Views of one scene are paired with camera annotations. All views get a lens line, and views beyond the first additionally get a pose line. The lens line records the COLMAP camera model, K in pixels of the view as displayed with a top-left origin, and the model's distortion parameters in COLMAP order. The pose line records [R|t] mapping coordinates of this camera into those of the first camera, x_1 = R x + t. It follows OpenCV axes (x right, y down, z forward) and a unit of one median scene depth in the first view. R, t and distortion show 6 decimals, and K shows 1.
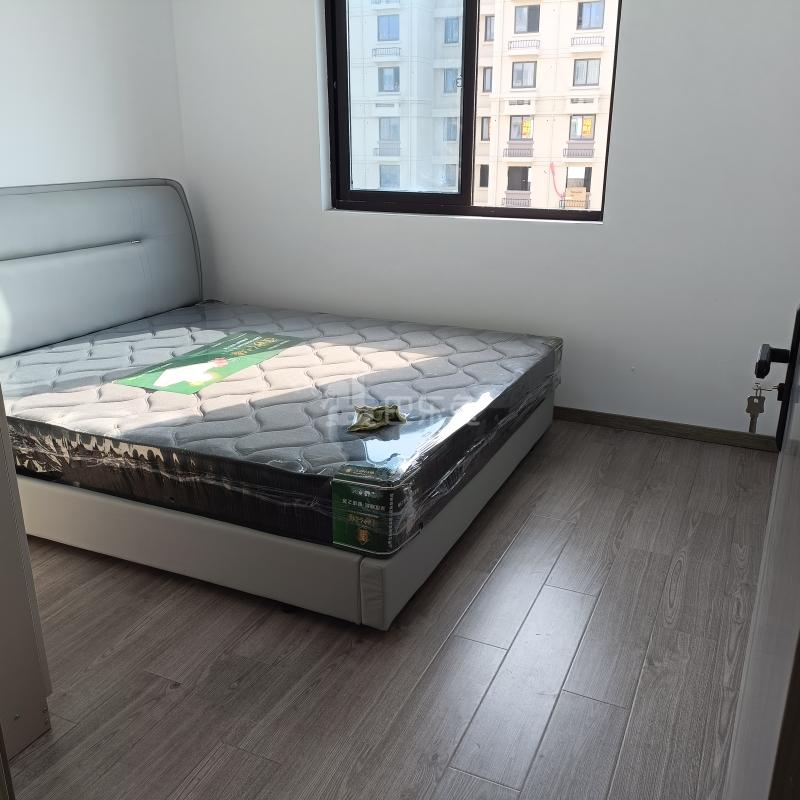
lens RADIAL K [[794.3, 0, 400.4], [0, 794.3, 399.1], [0, 0, 1]] dist [0.065650, 0.000000]
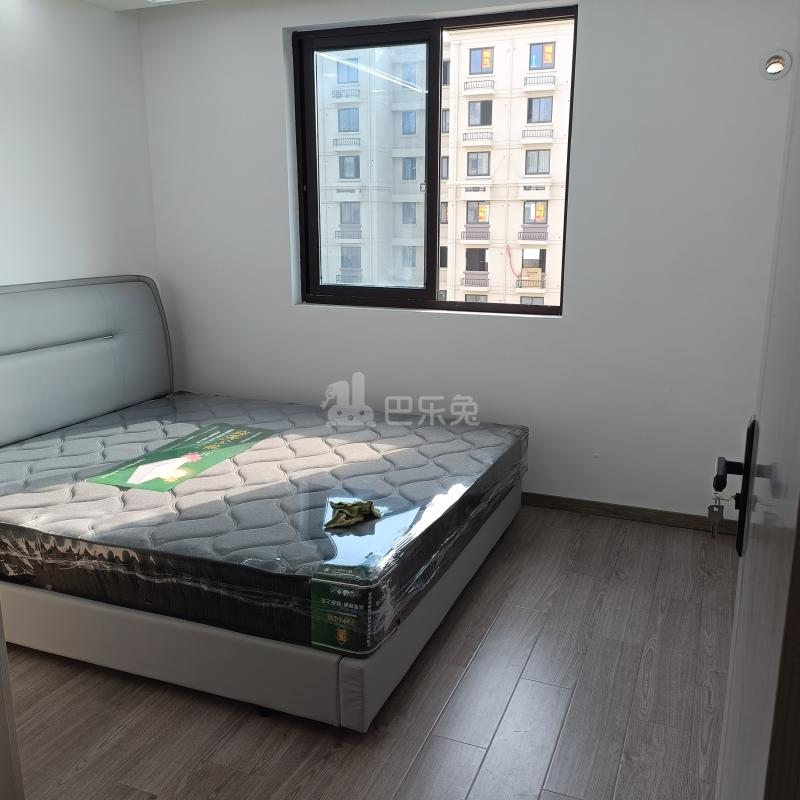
lens RADIAL K [[794.3, 0, 399.5], [0, 794.3, 402.4], [0, 0, 1]] dist [0.065650, 0.000000]
pose [[0.998890, -0.012091, 0.045520, -0.012781], [0.016213, 0.995690, -0.091315, -0.022414], [-0.044219, 0.091952, 0.994781, -0.029208]]
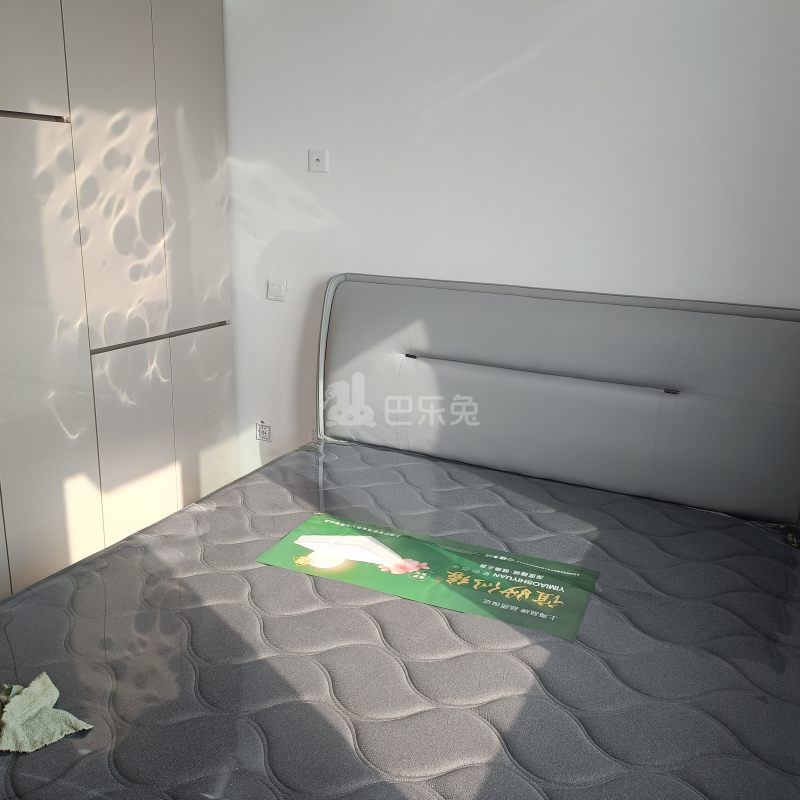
lens RADIAL K [[794.3, 0, 399.6], [0, 794.3, 400.4], [0, 0, 1]] dist [0.065650, 0.000000]
pose [[-0.006909, 0.271230, -0.962490, 0.467673], [-0.348372, 0.901561, 0.256562, -0.422191], [0.937331, 0.337077, 0.088260, 1.097592]]
